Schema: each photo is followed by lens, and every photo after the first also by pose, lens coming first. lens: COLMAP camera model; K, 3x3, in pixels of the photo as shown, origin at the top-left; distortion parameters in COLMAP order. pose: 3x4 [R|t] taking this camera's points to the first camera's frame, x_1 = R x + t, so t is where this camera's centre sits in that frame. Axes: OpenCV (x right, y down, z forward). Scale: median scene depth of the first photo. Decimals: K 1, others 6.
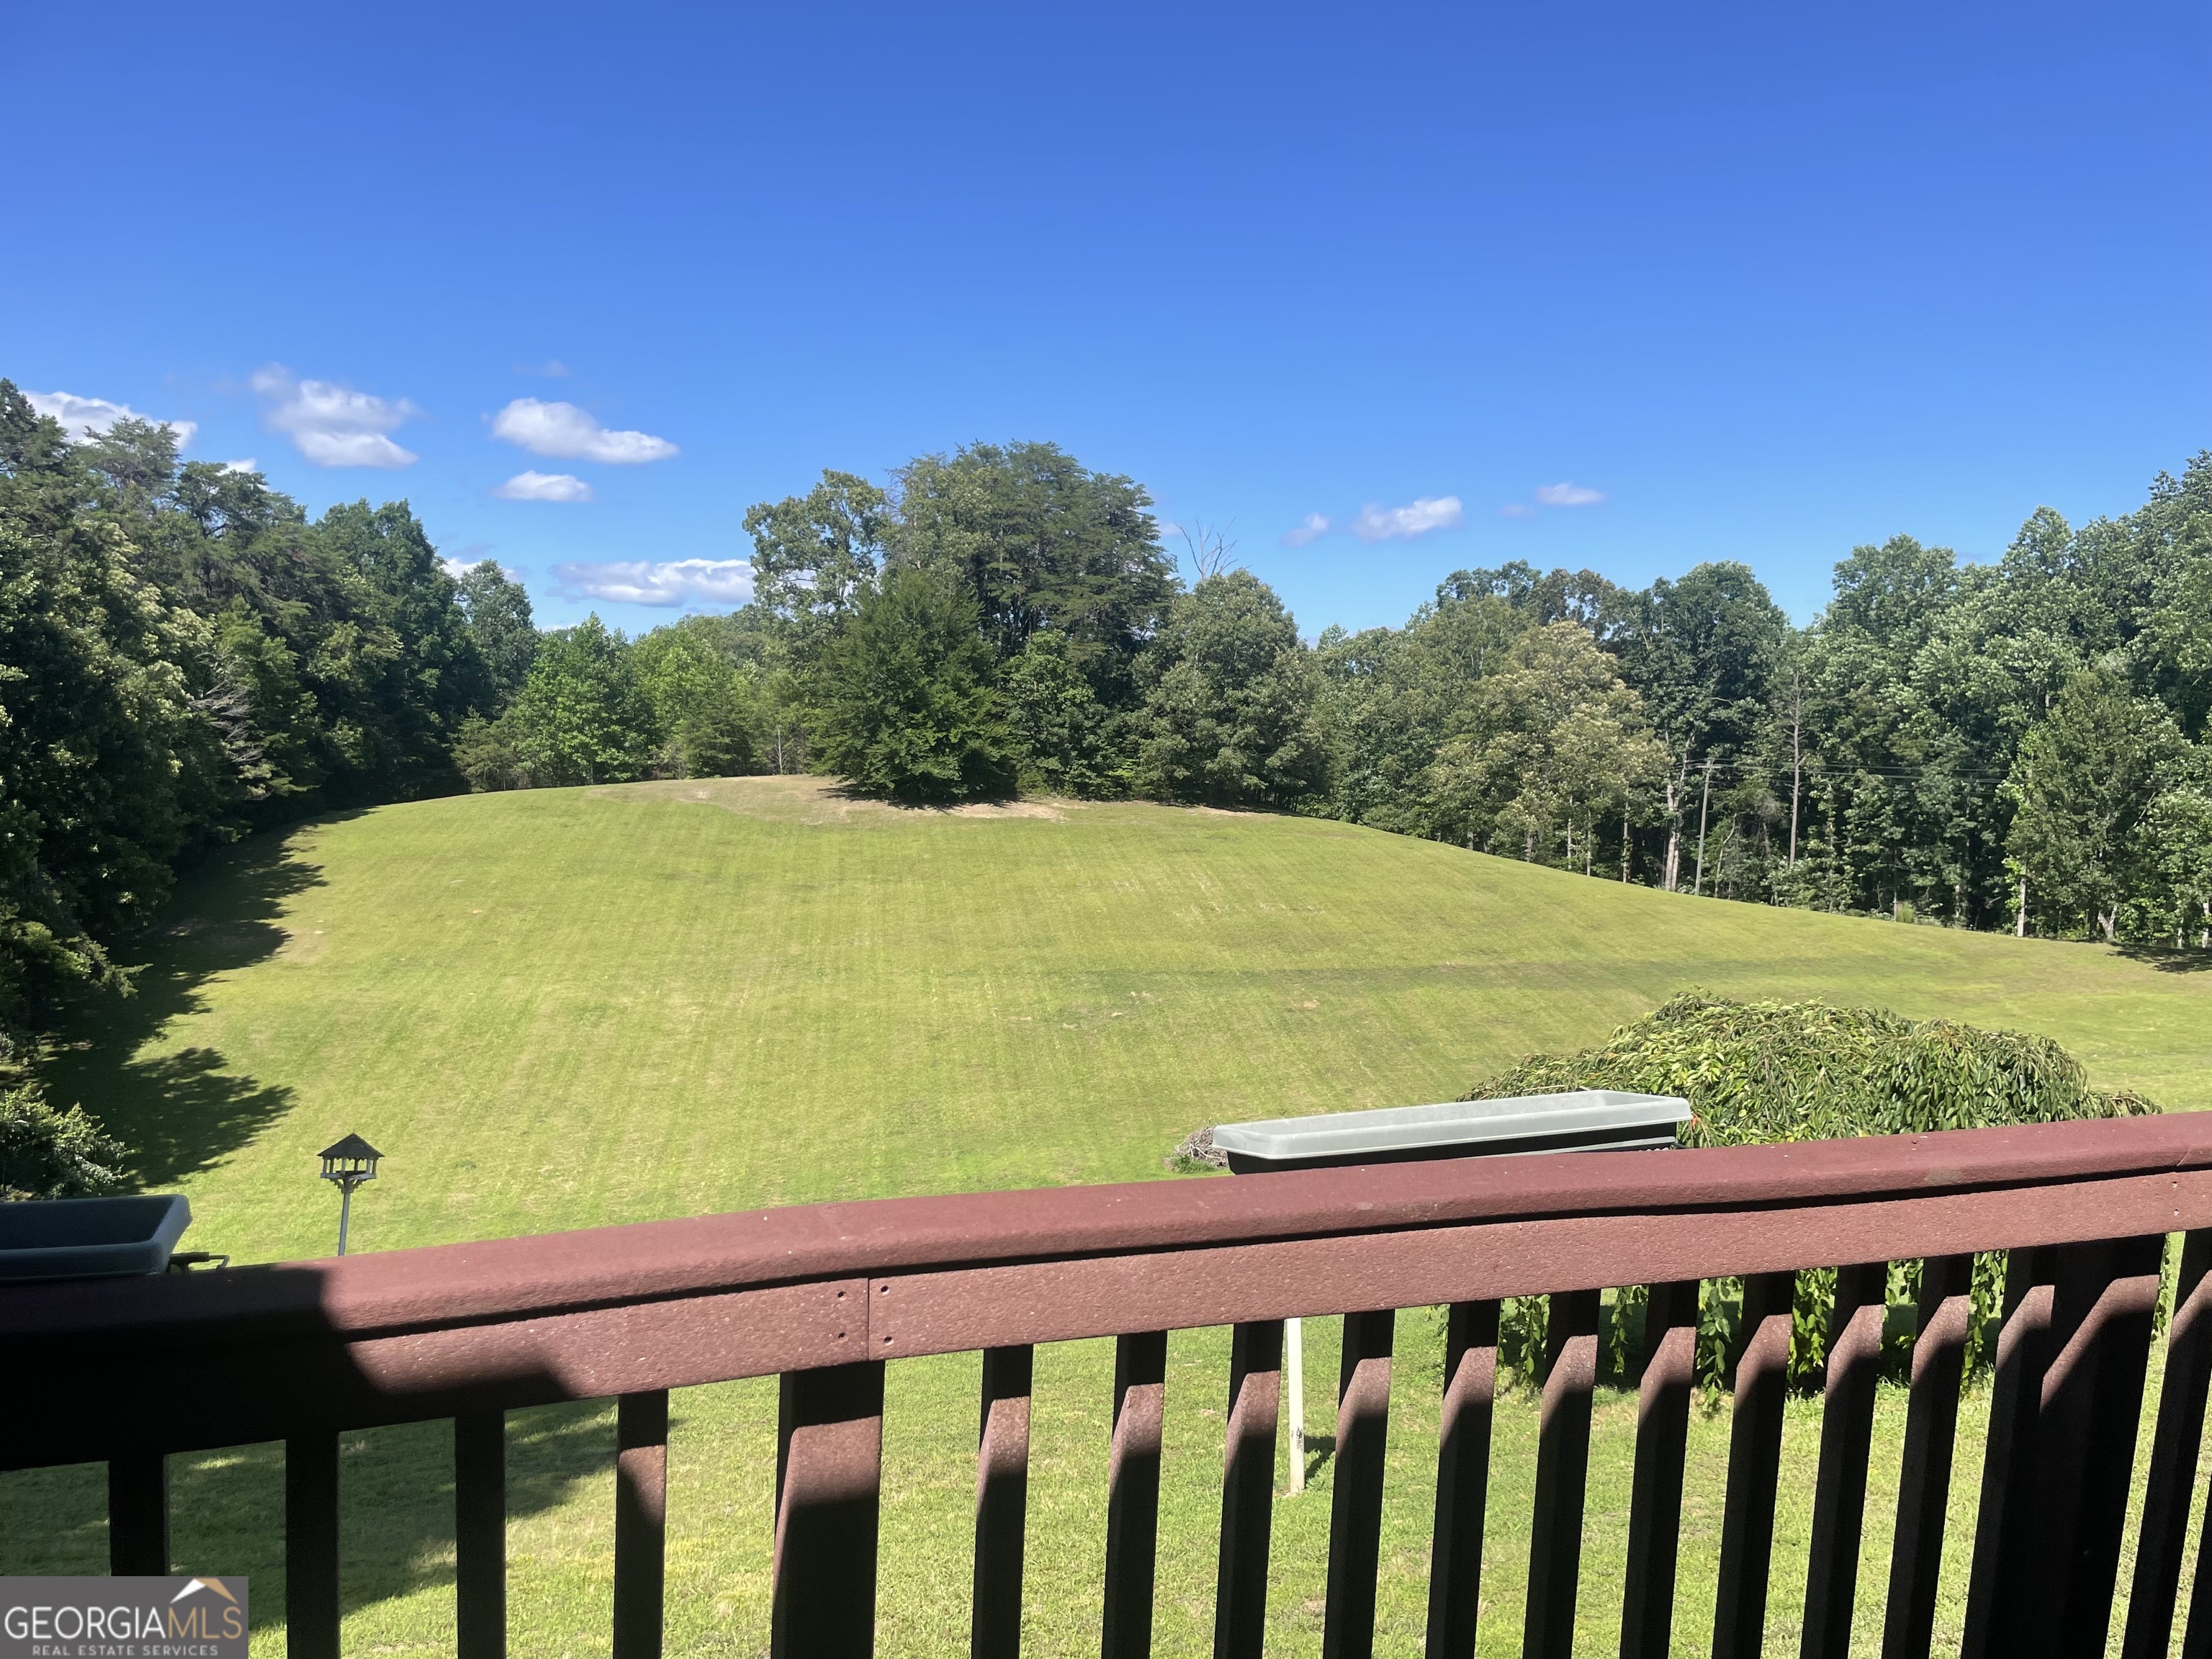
lens RADIAL K [[1679.3, 0, 1106.0], [0, 1679.3, 829.5], [0, 0, 1]] dist [0.110913, -0.154279]
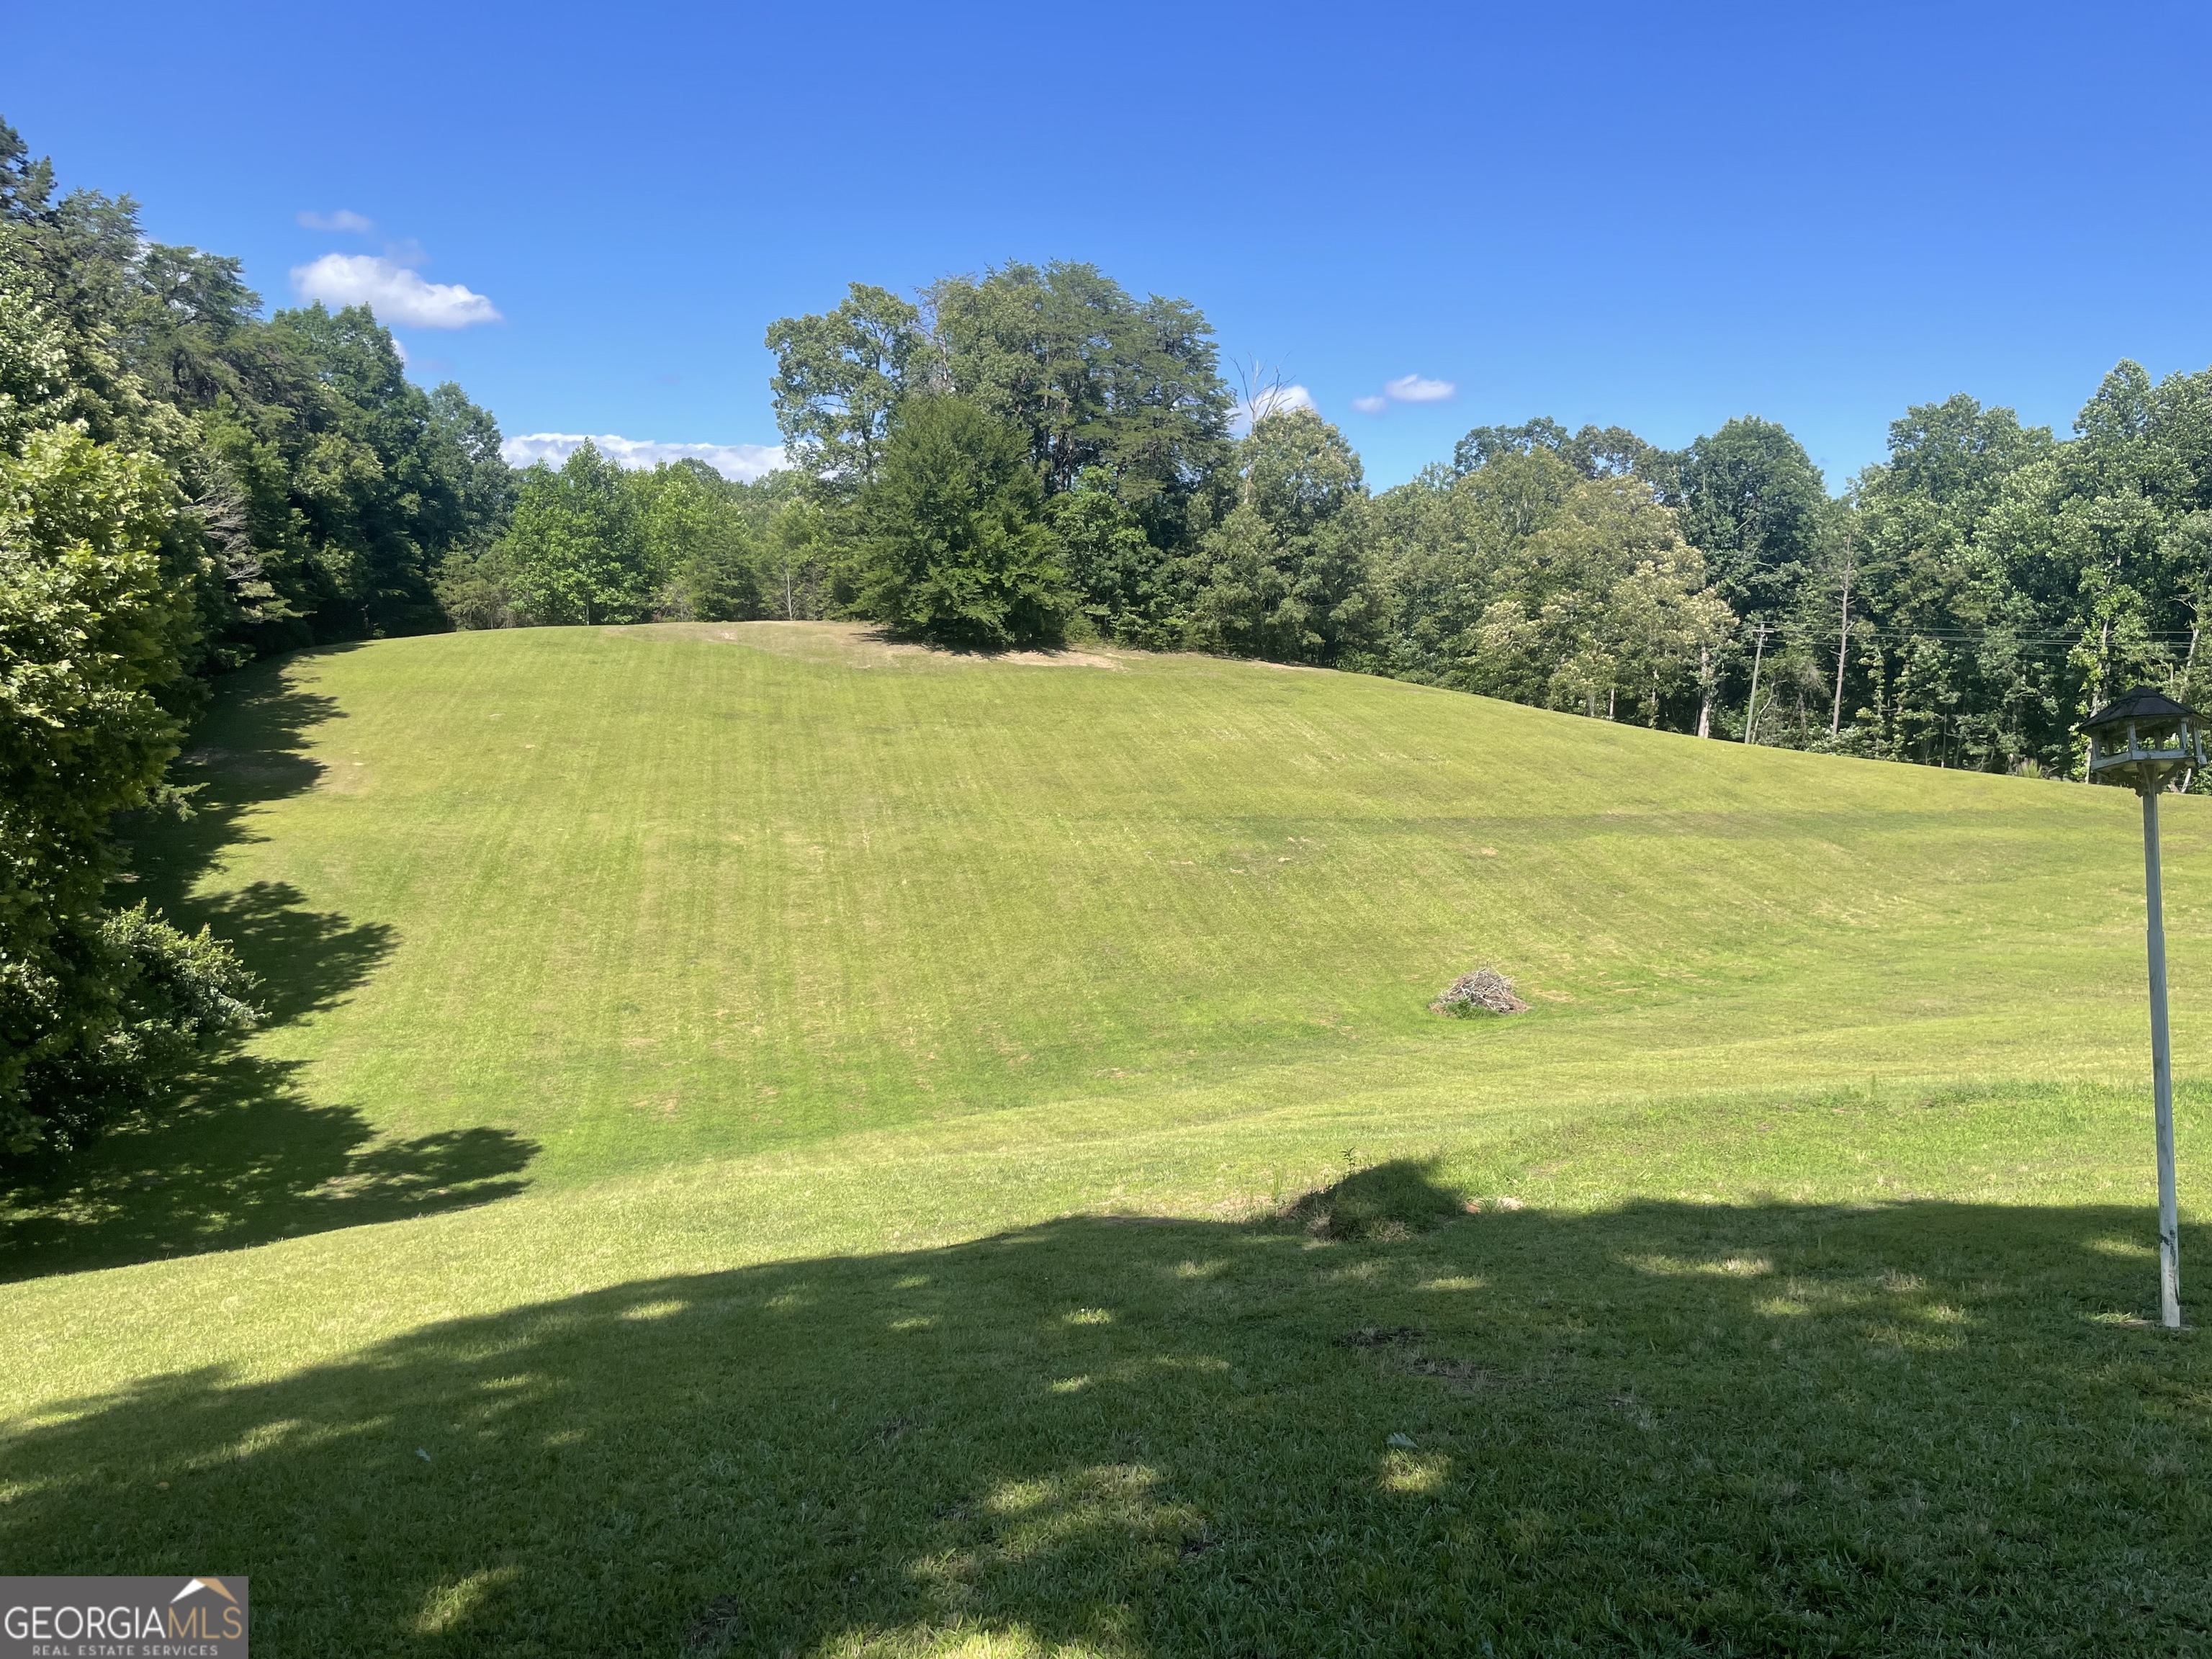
lens RADIAL K [[1679.3, 0, 1106.0], [0, 1679.3, 829.5], [0, 0, 1]] dist [0.110913, -0.154279]
pose [[0.997535, 0.010508, 0.069373, -0.096986], [-0.014924, 0.997874, 0.063445, 0.023361], [-0.068558, -0.064324, 0.995571, 0.061390]]
